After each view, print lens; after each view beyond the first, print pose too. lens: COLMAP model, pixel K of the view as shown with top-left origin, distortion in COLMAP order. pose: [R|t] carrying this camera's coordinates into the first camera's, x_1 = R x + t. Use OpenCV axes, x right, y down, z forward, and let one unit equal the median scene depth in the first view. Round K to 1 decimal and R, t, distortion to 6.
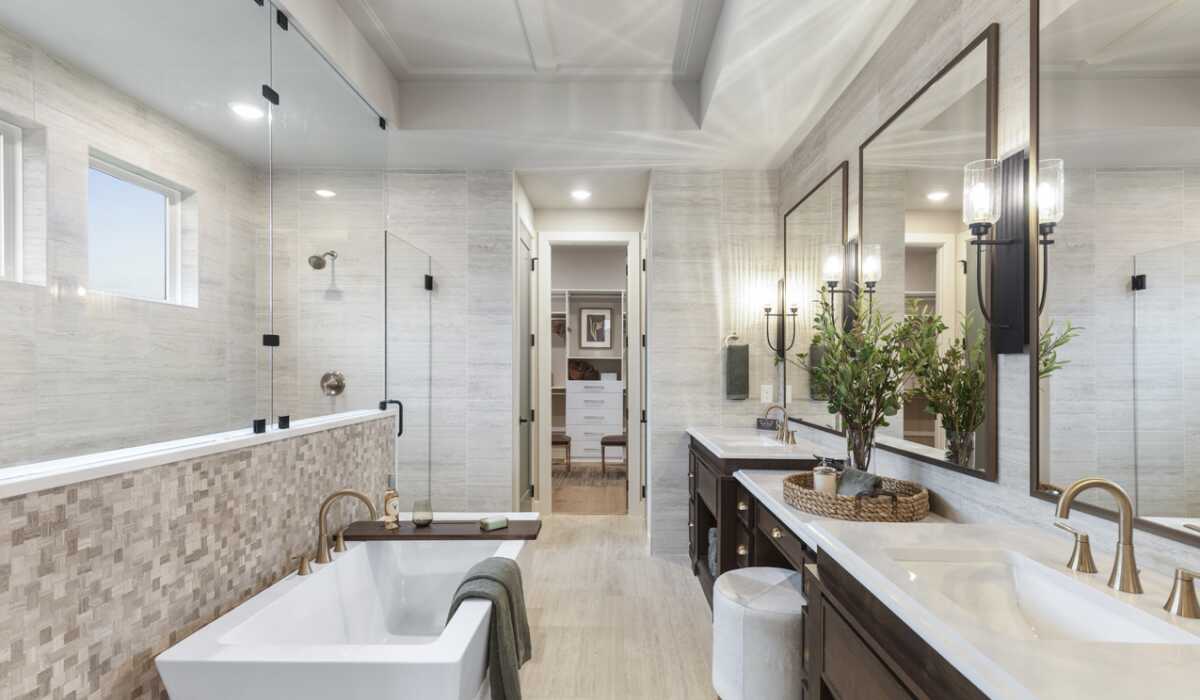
lens RADIAL K [[542.8, 0, 607.9], [0, 542.8, 367.8], [0, 0, 1]] dist [0.015790, -0.002440]
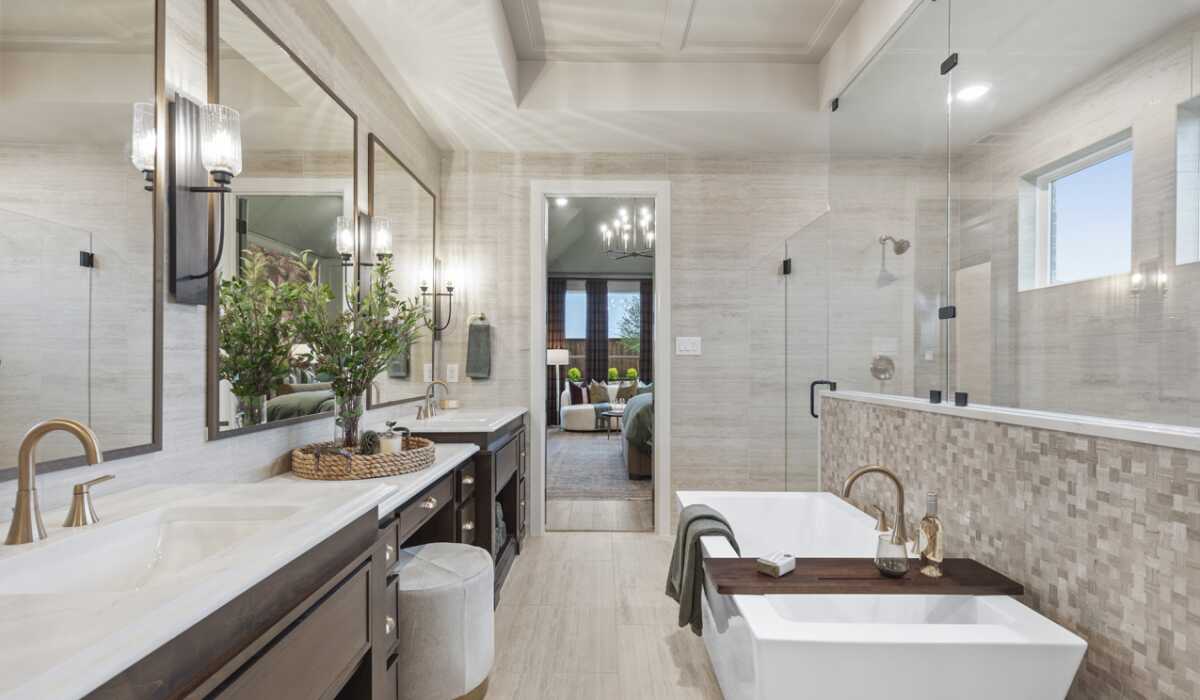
lens RADIAL K [[542.8, 0, 593.5], [0, 542.8, 363.5], [0, 0, 1]] dist [0.015790, -0.002440]
pose [[-0.999849, -0.010331, 0.013964, 0.006609], [-0.010389, 0.999938, -0.004103, 0.040253], [-0.013921, -0.004247, -0.999894, 1.551038]]
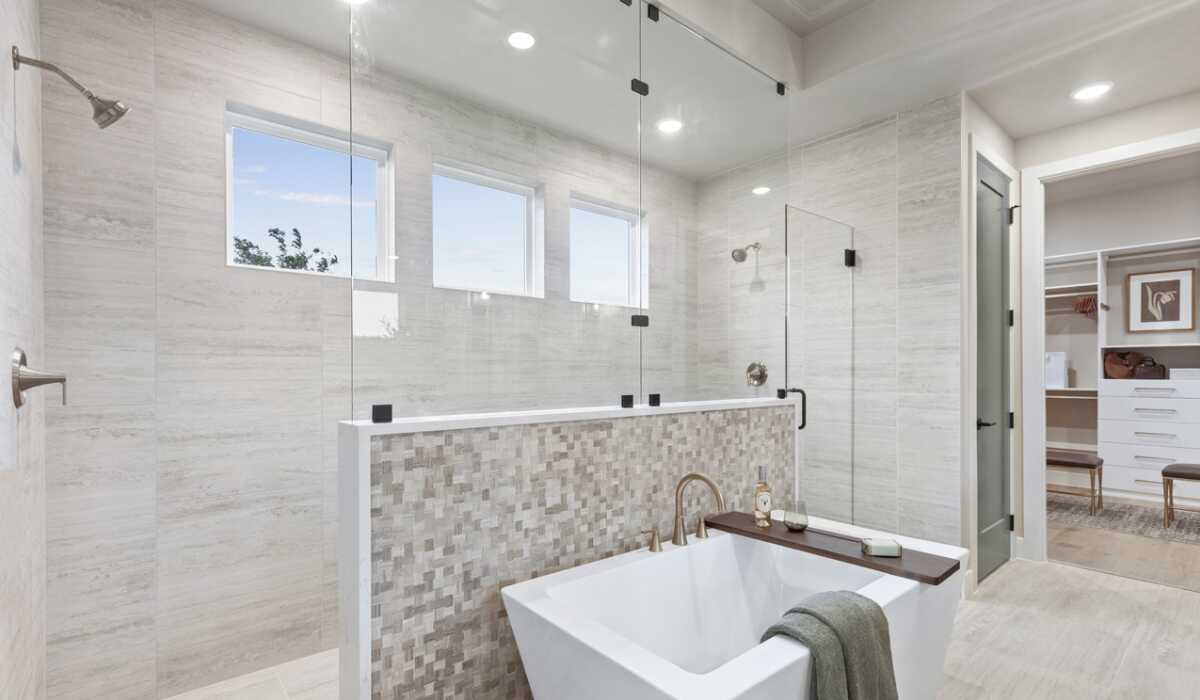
lens RADIAL K [[542.8, 0, 629.2], [0, 542.8, 370.7], [0, 0, 1]] dist [0.015790, -0.002440]
pose [[0.675695, -0.011266, -0.737095, 0.106483], [0.007444, 0.999937, -0.008460, 0.042284], [0.737144, 0.000230, 0.675736, 0.218631]]
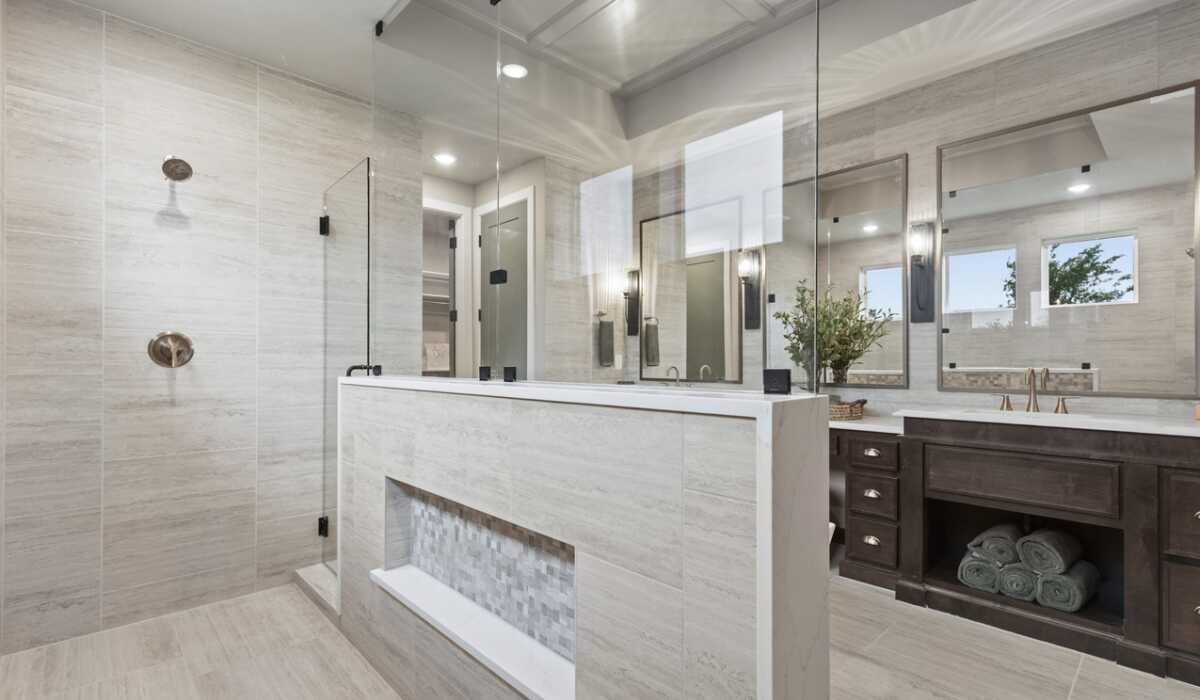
lens RADIAL K [[542.8, 0, 592.6], [0, 542.8, 356.5], [0, 0, 1]] dist [0.015790, -0.002440]
pose [[0.730655, 0.002325, 0.682743, -0.861589], [0.002151, 0.999981, -0.005706, 0.061942], [-0.682744, 0.005637, 0.730636, 0.205530]]
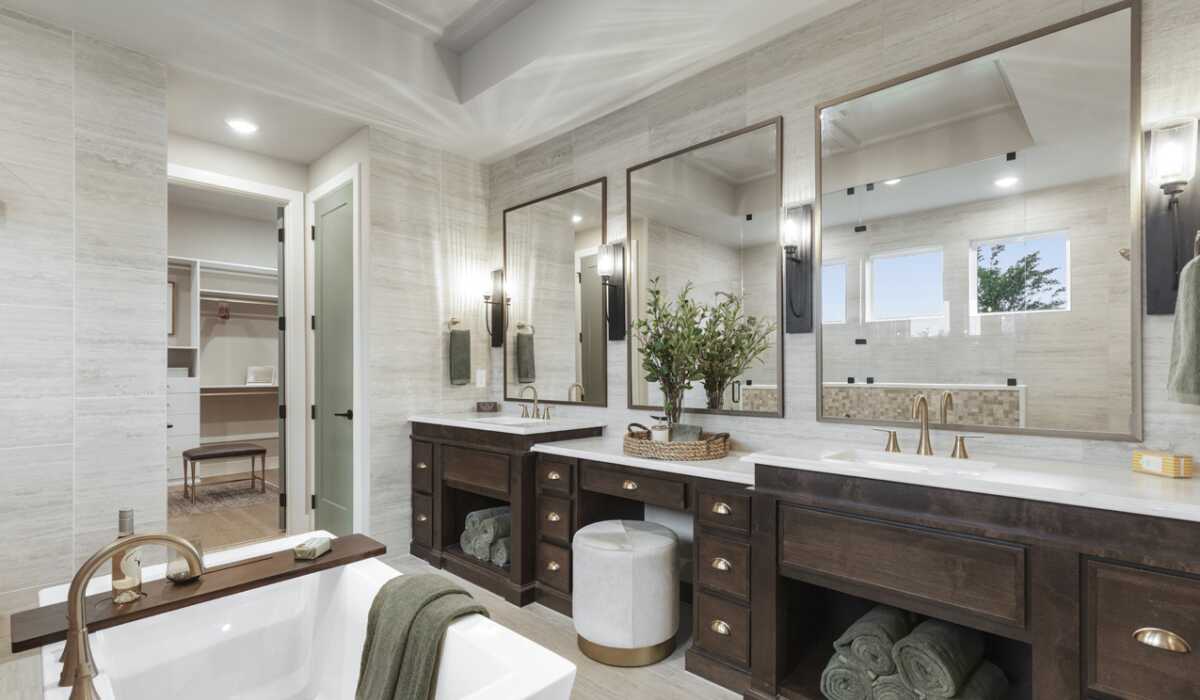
lens RADIAL K [[542.8, 0, 585.6], [0, 542.8, 365.0], [0, 0, 1]] dist [0.015790, -0.002440]
pose [[0.695219, -0.000515, 0.718798, -0.451333], [0.004926, 0.999980, -0.004047, 0.038867], [-0.718781, 0.006354, 0.695208, 0.202977]]
